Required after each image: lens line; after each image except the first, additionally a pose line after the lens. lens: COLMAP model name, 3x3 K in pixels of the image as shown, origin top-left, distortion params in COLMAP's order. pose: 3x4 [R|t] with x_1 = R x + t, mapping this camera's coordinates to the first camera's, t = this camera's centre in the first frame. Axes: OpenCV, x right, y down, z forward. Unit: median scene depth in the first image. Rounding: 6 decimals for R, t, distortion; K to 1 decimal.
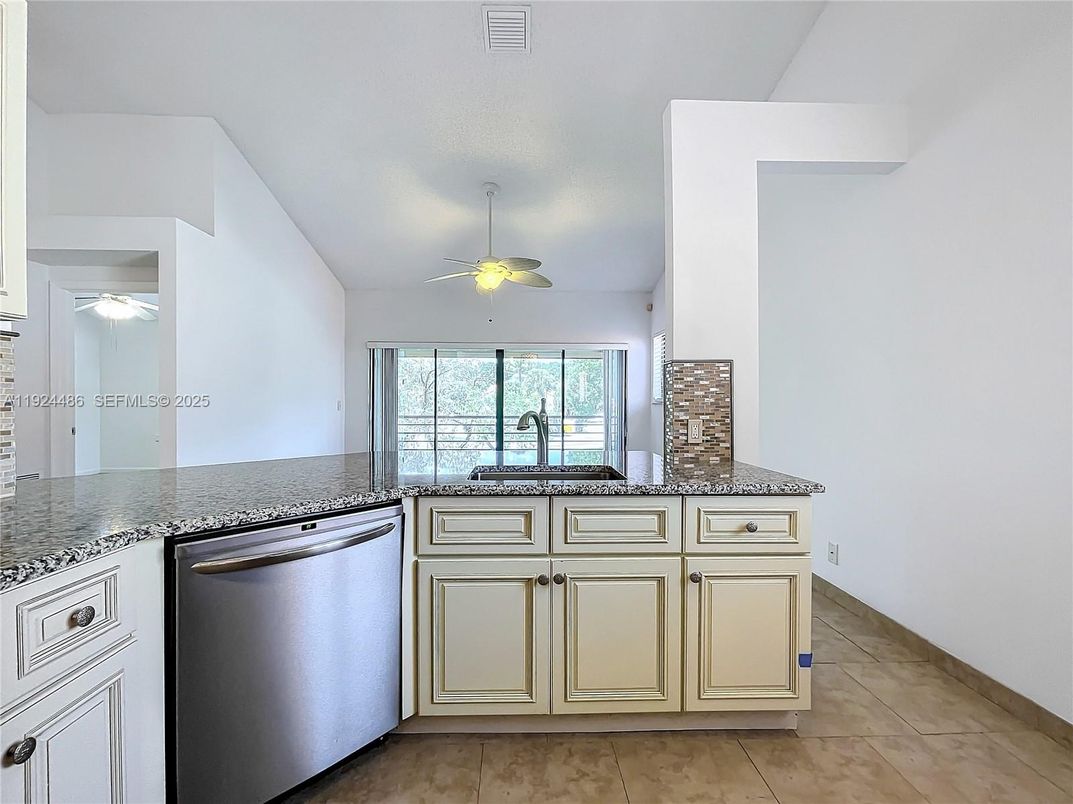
lens RADIAL K [[458.6, 0, 524.0], [0, 458.6, 406.3], [0, 0, 1]] dist [-0.002849, 0.001654]
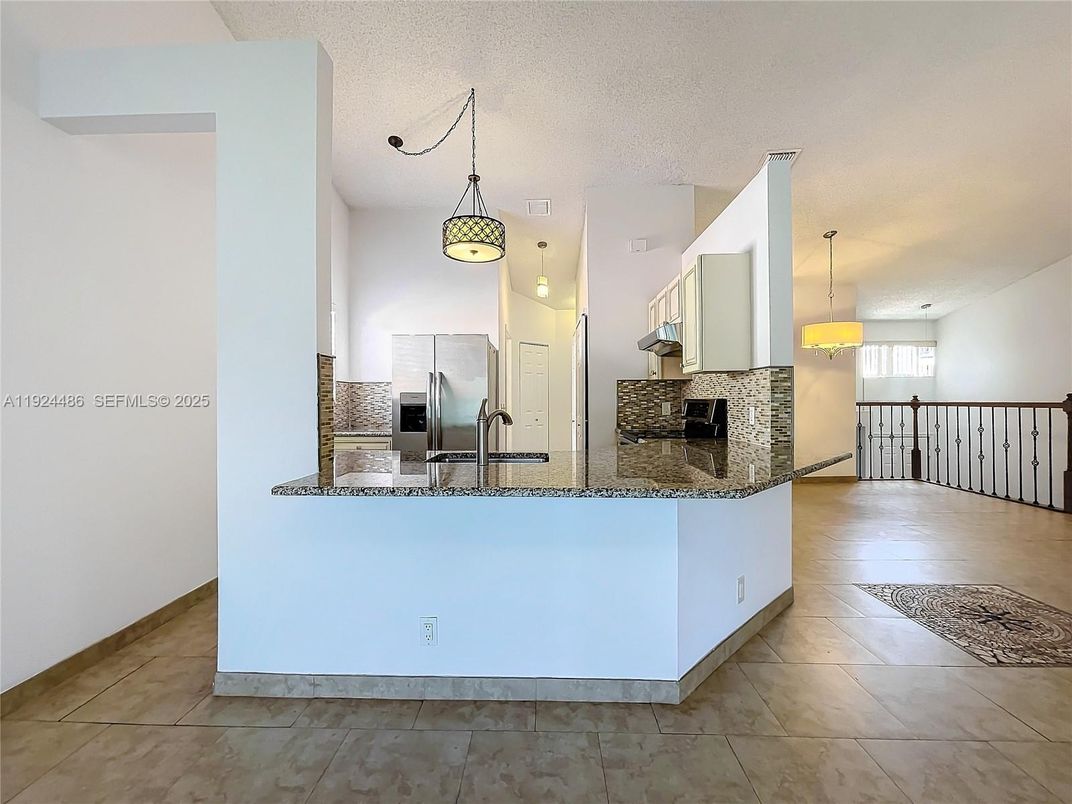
lens RADIAL K [[458.2, 0, 529.7], [0, 458.2, 401.7], [0, 0, 1]] dist [-0.002849, 0.001654]
pose [[-0.998255, 0.001693, 0.059020, -0.157628], [0.002747, 0.999838, 0.017786, -0.036565], [-0.058981, 0.017917, -0.998098, 2.617423]]
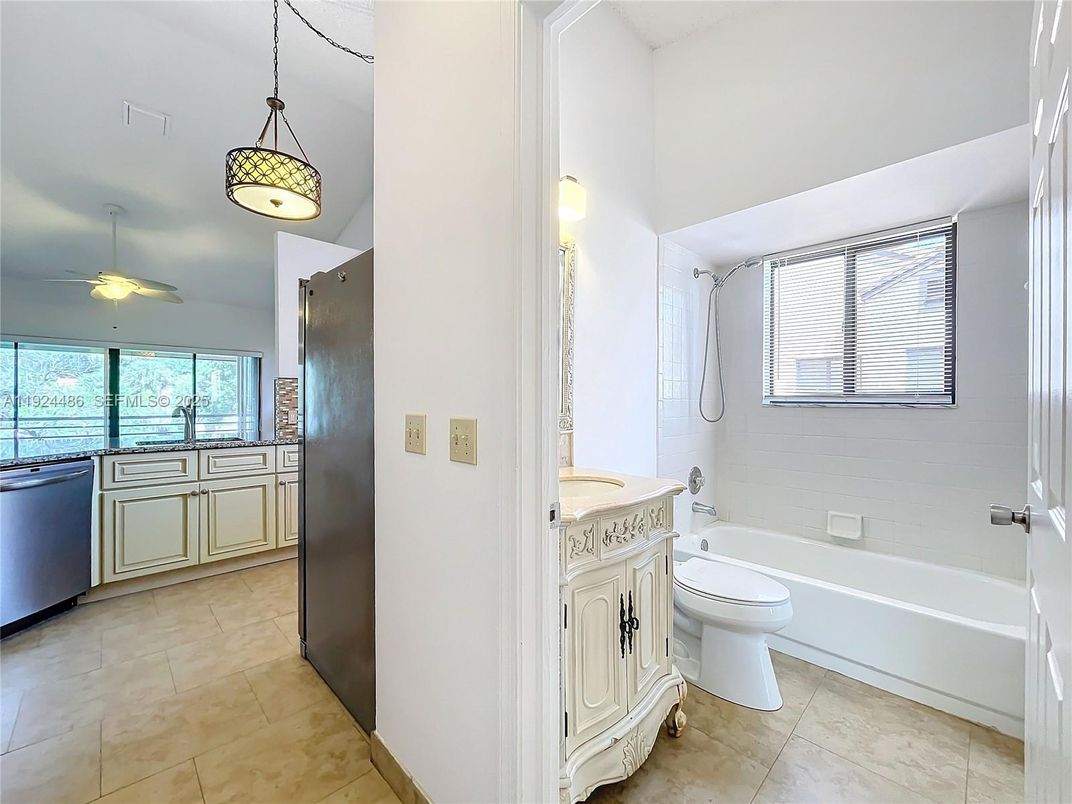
lens RADIAL K [[445.1, 0, 528.5], [0, 445.1, 402.6], [0, 0, 1]] dist [-0.000155, 0.000886]
pose [[0.737316, -0.002141, 0.675545, -0.180693], [0.007406, 0.999960, -0.004915, 0.016826], [-0.675508, 0.008627, 0.737303, -1.296697]]
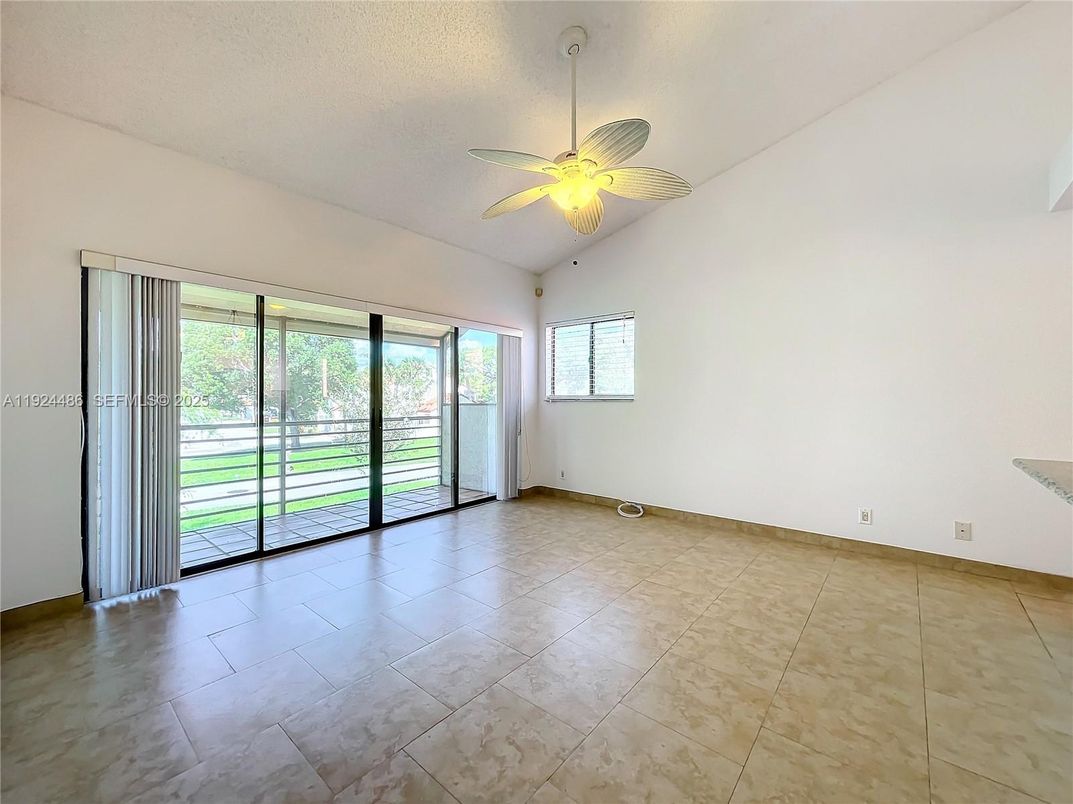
lens RADIAL K [[445.5, 0, 538.1], [0, 445.5, 393.6], [0, 0, 1]] dist [-0.000155, 0.000886]
pose [[0.663458, 0.008620, 0.748164, -1.518978], [0.008953, 0.999771, -0.019458, -0.020720], [-0.748160, 0.019608, 0.663229, 1.838376]]
